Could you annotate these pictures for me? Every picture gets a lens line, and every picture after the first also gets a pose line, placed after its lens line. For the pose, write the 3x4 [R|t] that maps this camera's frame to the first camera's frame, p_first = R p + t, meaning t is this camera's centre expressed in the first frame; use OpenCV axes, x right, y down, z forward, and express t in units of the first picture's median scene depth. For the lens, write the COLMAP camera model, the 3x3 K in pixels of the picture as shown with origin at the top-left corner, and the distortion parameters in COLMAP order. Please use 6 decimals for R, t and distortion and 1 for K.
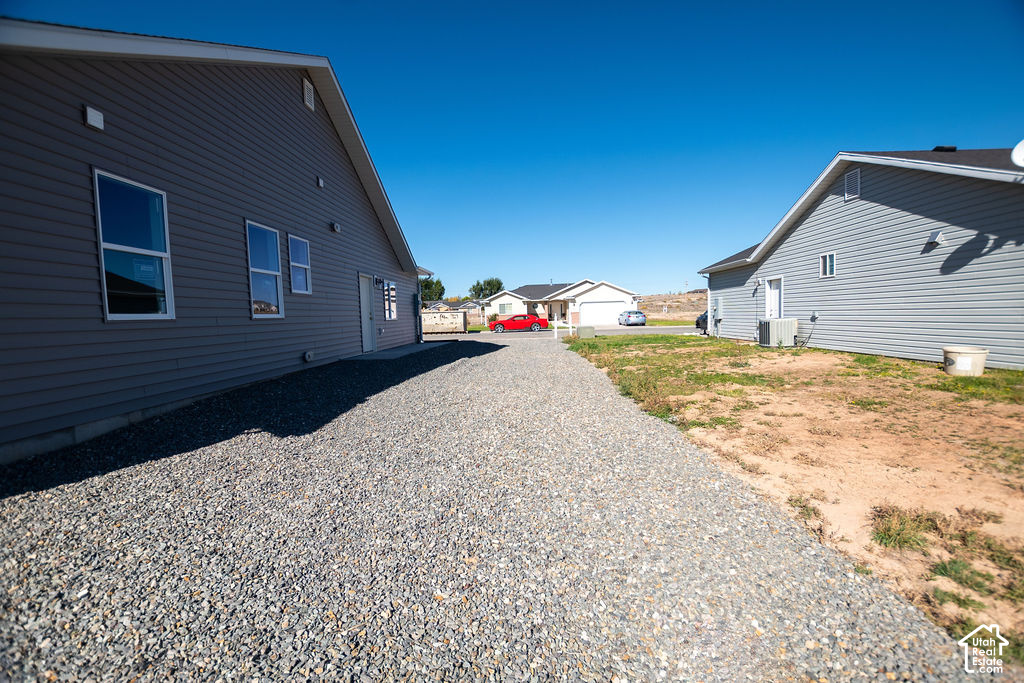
lens RADIAL K [[455.0, 0, 517.4], [0, 455.0, 345.8], [0, 0, 1]] dist [-0.029380, 0.000881]
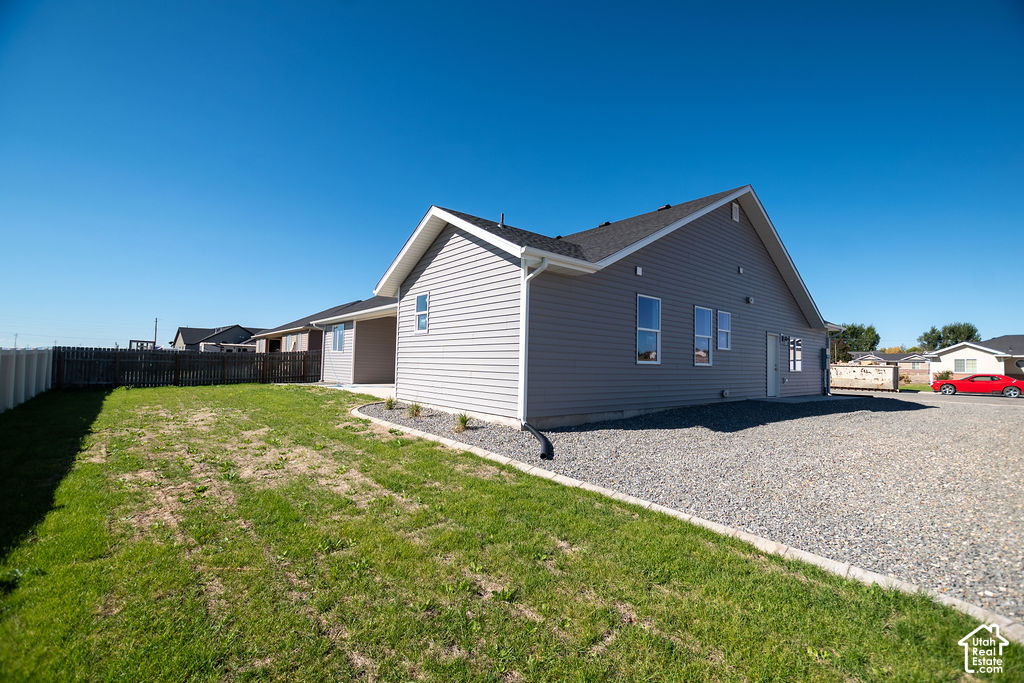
lens RADIAL K [[455.0, 0, 517.4], [0, 455.0, 345.8], [0, 0, 1]] dist [-0.029380, 0.000881]
pose [[0.666574, 0.017834, -0.745226, 0.074909], [-0.094739, 0.993634, -0.060962, 0.010682], [0.739394, 0.111238, 0.664020, -0.209821]]
